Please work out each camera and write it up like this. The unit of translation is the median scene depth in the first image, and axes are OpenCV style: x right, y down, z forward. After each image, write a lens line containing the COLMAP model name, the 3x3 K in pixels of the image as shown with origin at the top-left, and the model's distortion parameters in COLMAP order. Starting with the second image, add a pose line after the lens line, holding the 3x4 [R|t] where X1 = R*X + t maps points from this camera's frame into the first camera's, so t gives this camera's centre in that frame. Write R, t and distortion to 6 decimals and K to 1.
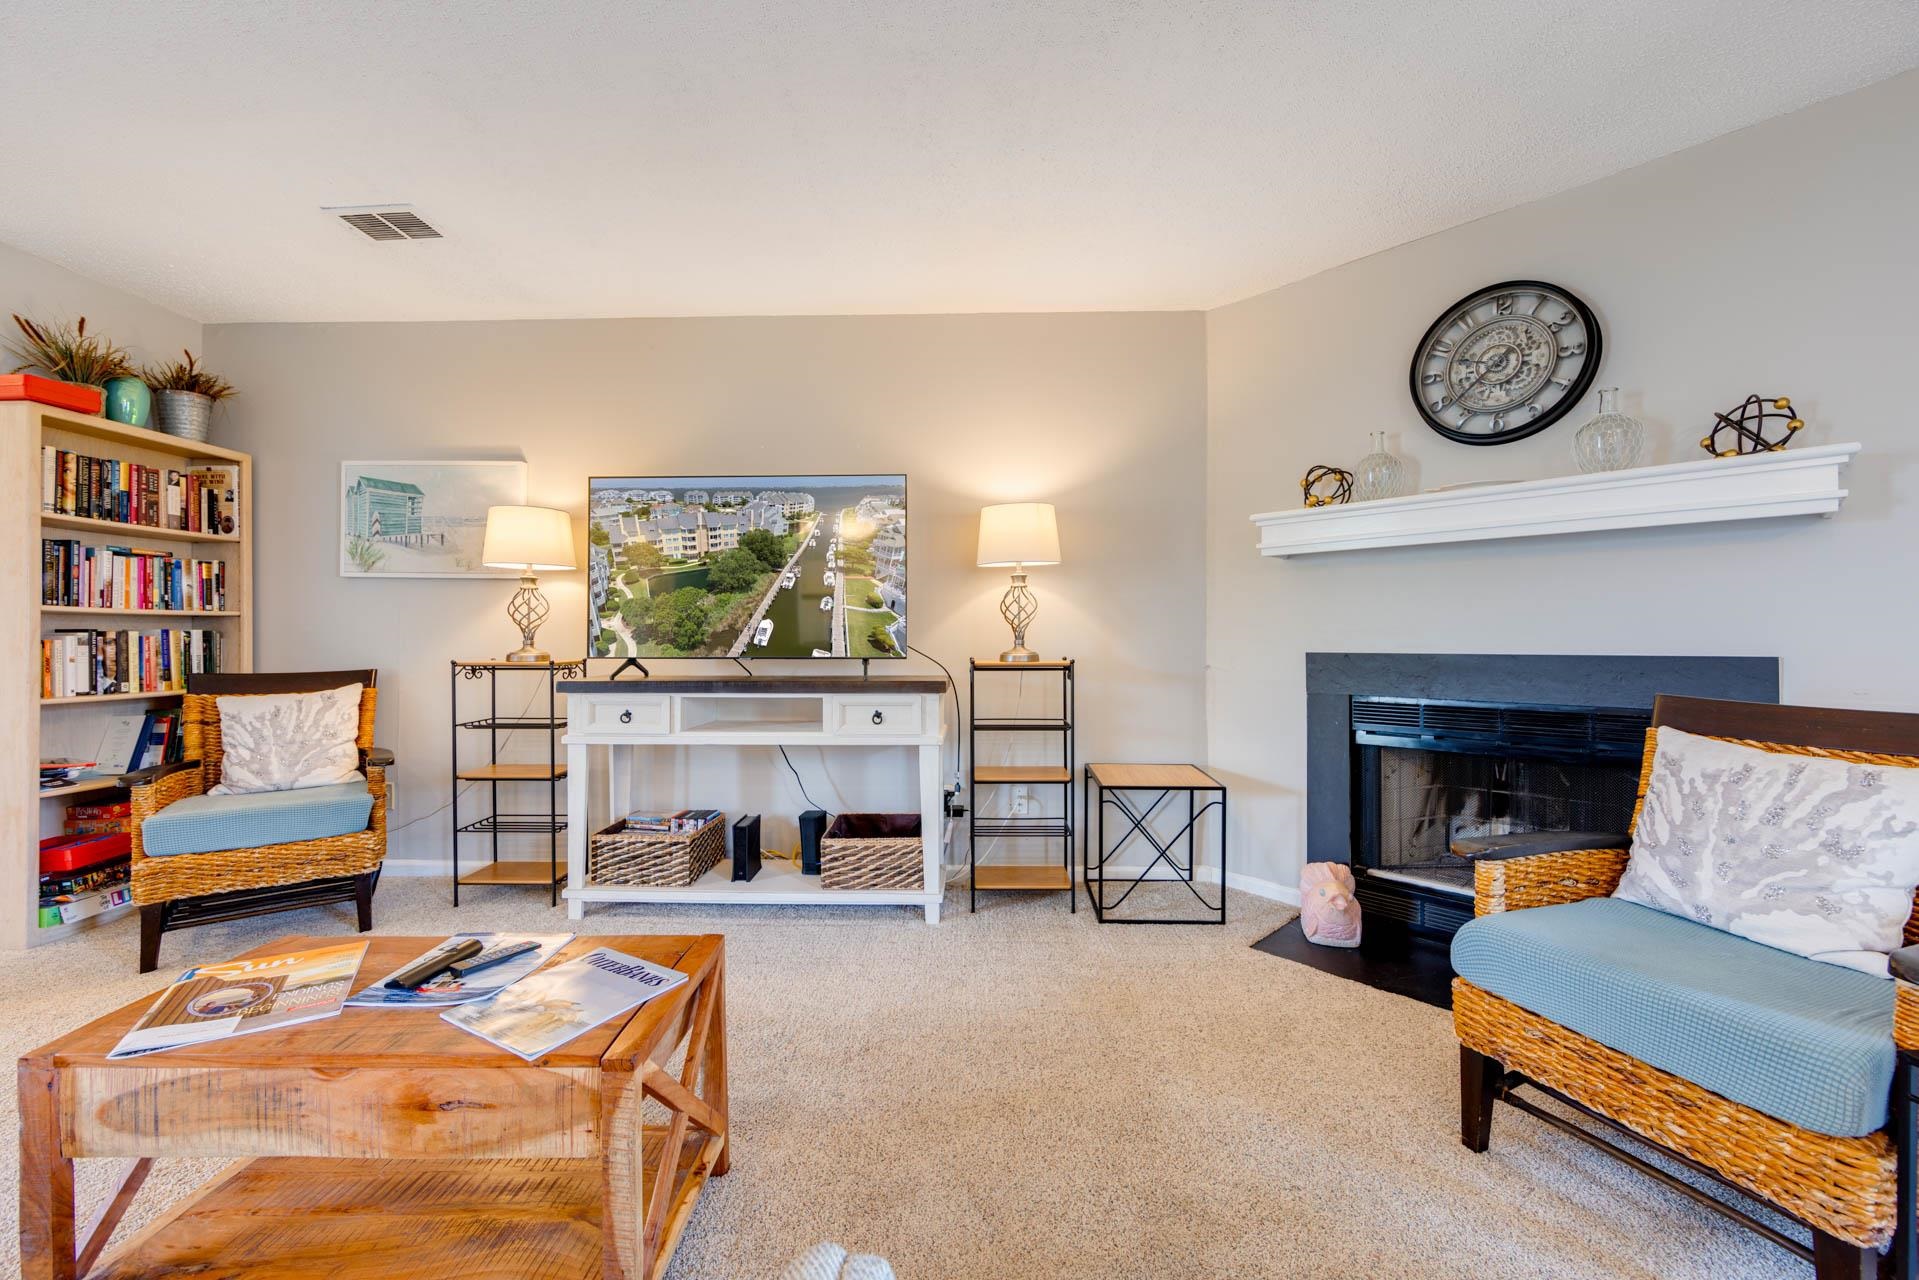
lens RADIAL K [[750.5, 0, 960.8], [0, 750.5, 638.3], [0, 0, 1]] dist [-0.001388, -0.000809]
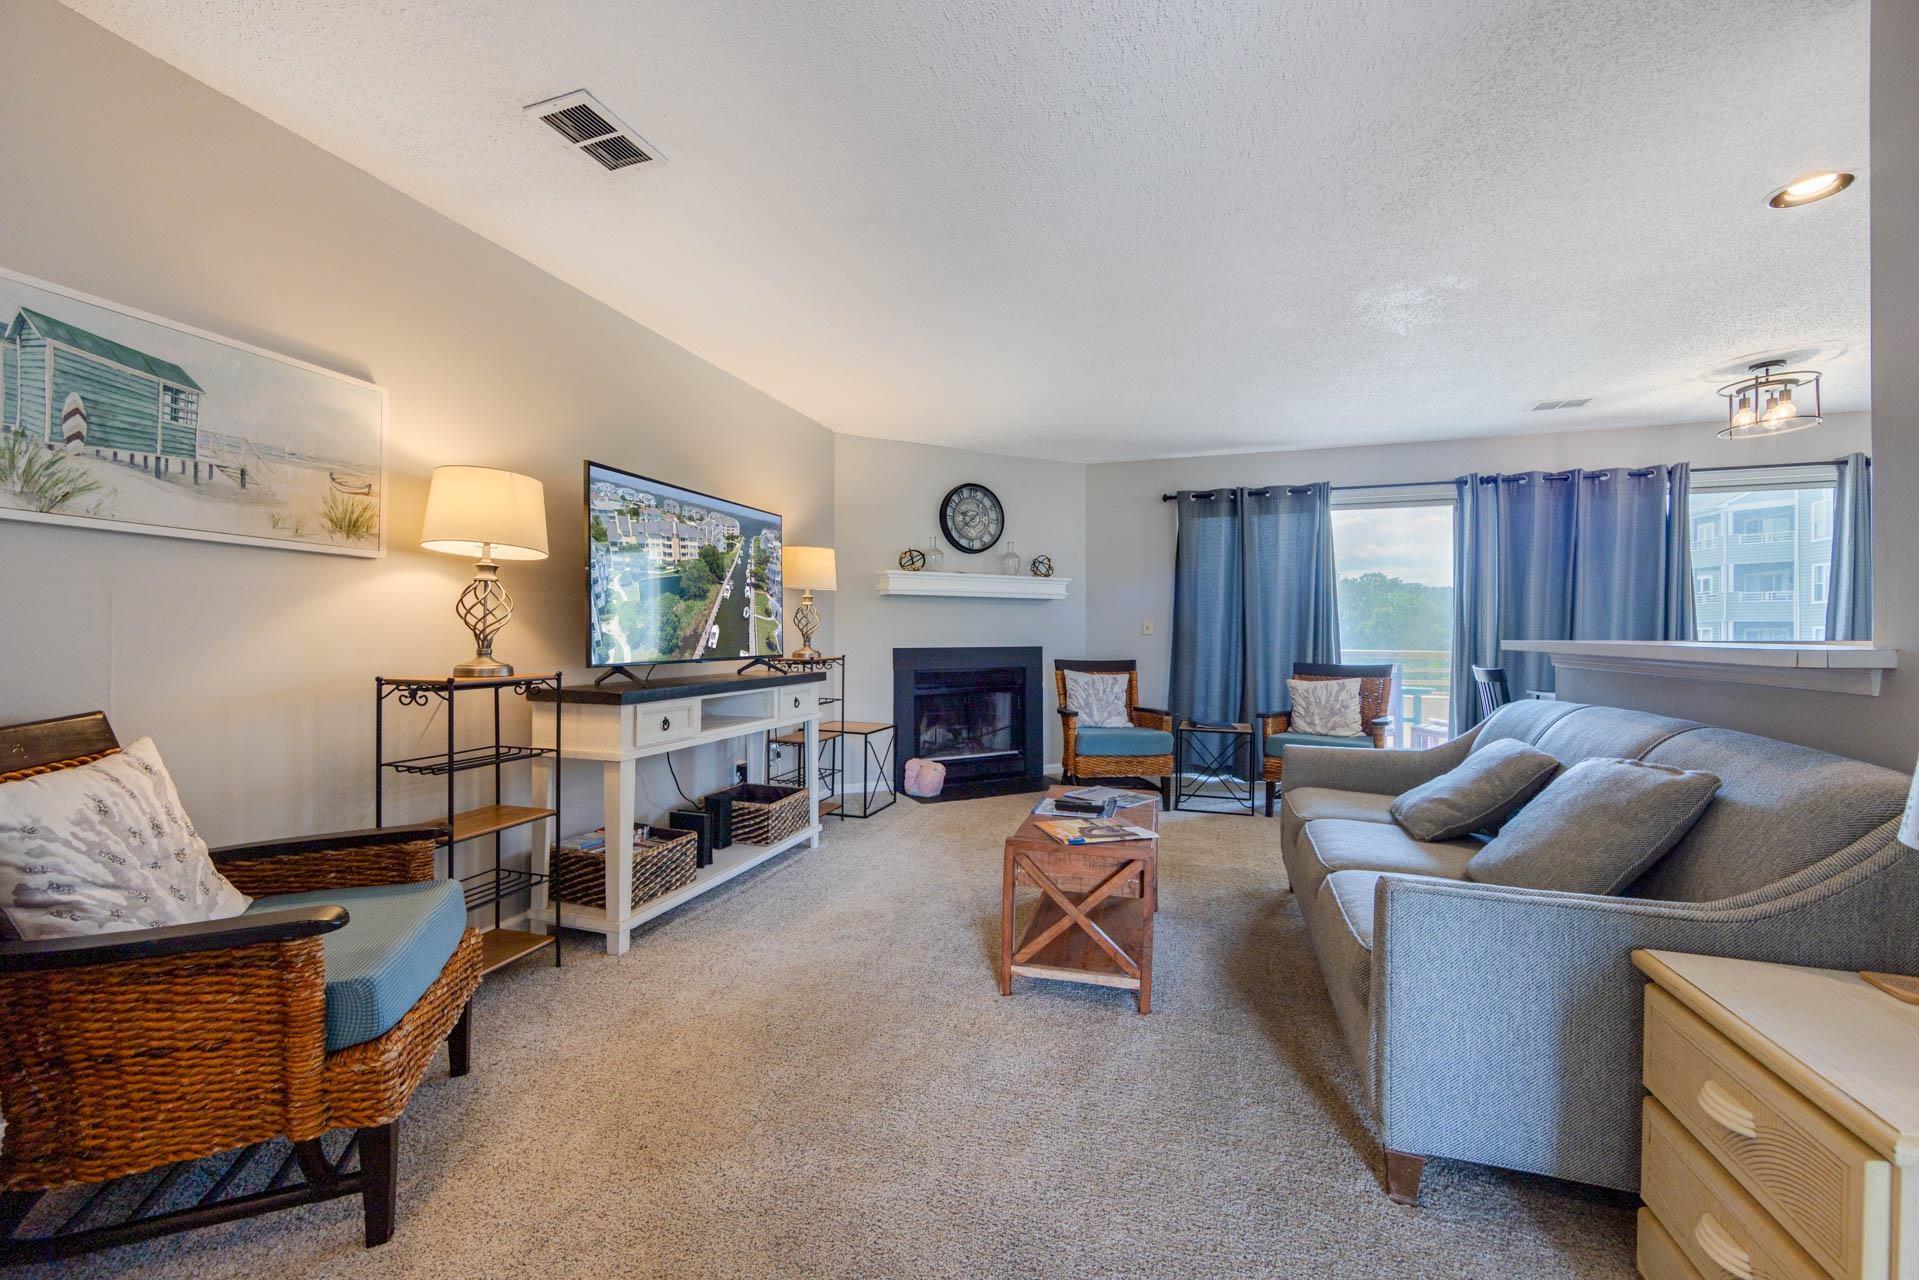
lens RADIAL K [[750.5, 0, 964.4], [0, 750.5, 638.0], [0, 0, 1]] dist [-0.001388, -0.000809]
pose [[0.277049, -0.002465, 0.960853, -1.230806], [0.000241, 0.999997, 0.002496, -0.009443], [-0.960856, -0.000460, 0.277049, 0.333889]]
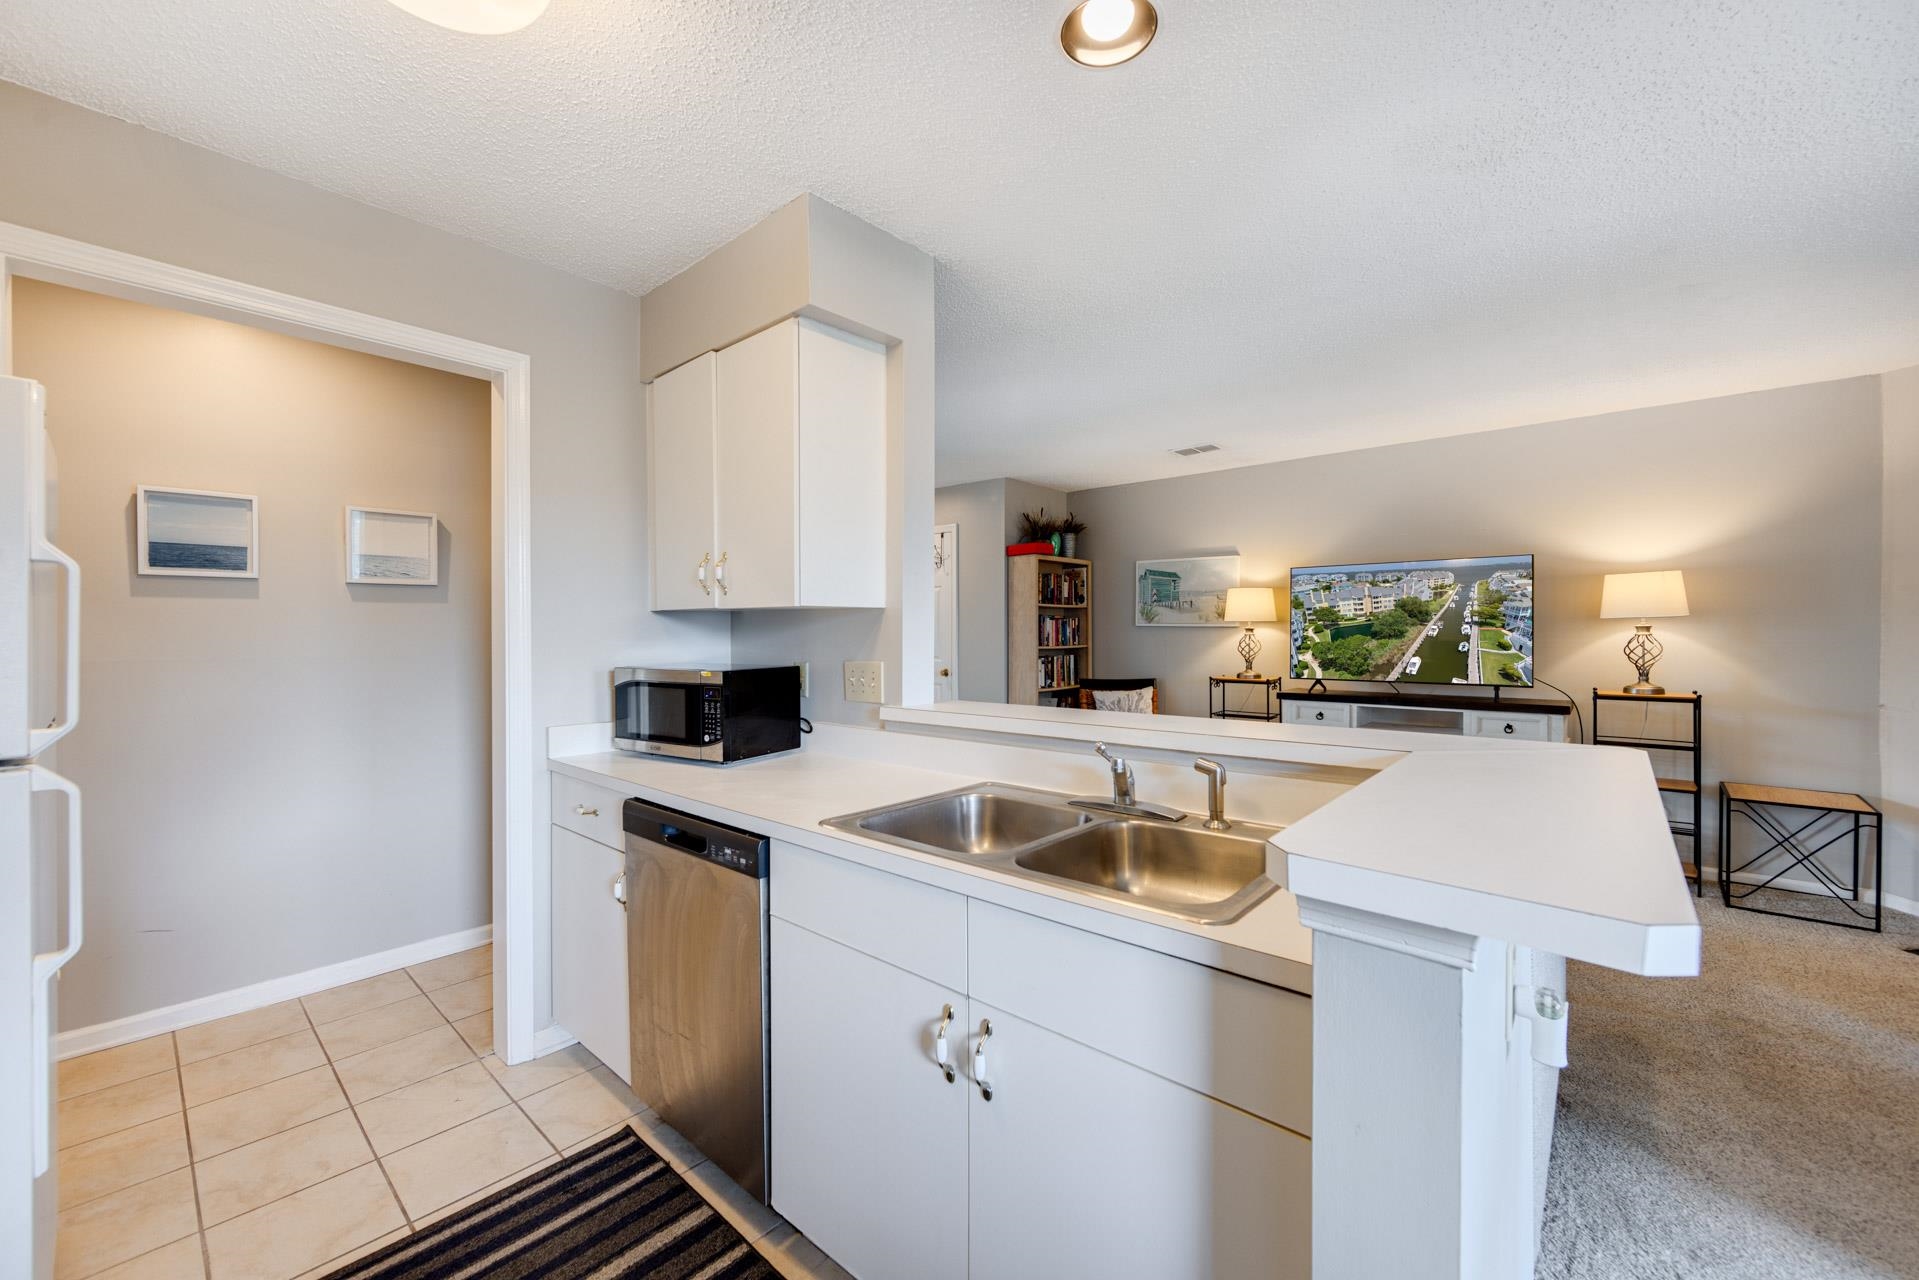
lens RADIAL K [[750.5, 0, 964.8], [0, 750.5, 635.3], [0, 0, 1]] dist [-0.001388, -0.000809]
pose [[0.770671, 0.001113, -0.637232, 0.000775], [0.001243, 0.999994, 0.003249, -0.074348], [0.637232, -0.003296, 0.770665, -0.724890]]
